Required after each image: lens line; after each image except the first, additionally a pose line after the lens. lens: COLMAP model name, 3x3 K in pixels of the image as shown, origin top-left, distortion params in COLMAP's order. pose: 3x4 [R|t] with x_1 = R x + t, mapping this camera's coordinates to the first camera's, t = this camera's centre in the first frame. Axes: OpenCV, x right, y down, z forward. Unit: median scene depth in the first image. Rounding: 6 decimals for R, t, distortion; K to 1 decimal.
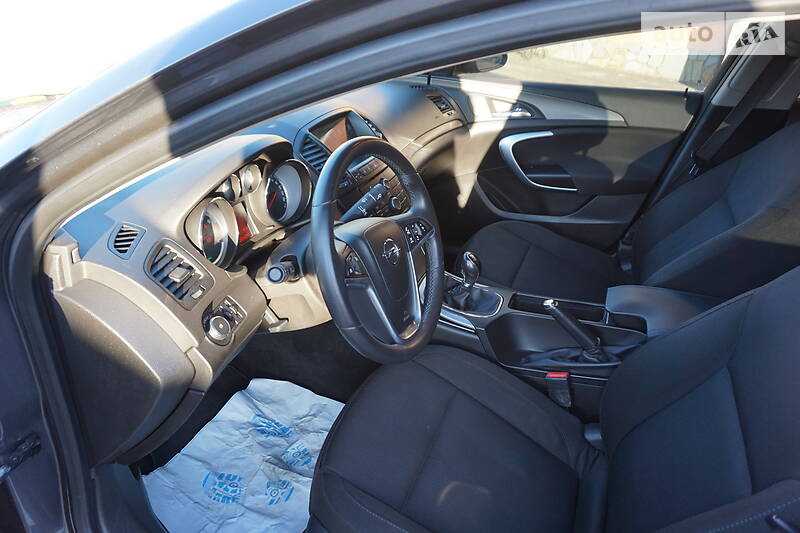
lens RADIAL K [[541.0, 0, 398.0], [0, 541.0, 268.2], [0, 0, 1]] dist [-0.040199, 0.030222]
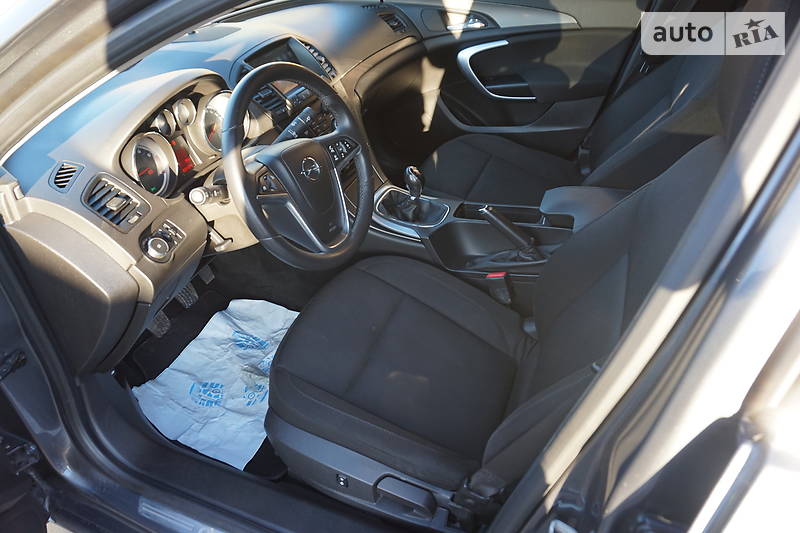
lens RADIAL K [[541.0, 0, 400.3], [0, 541.0, 267.9], [0, 0, 1]] dist [-0.040199, 0.030222]
pose [[0.996532, -0.069508, -0.045744, 0.157265], [0.074927, 0.988681, 0.129984, 0.029811], [0.036191, -0.132960, 0.990460, -0.077839]]
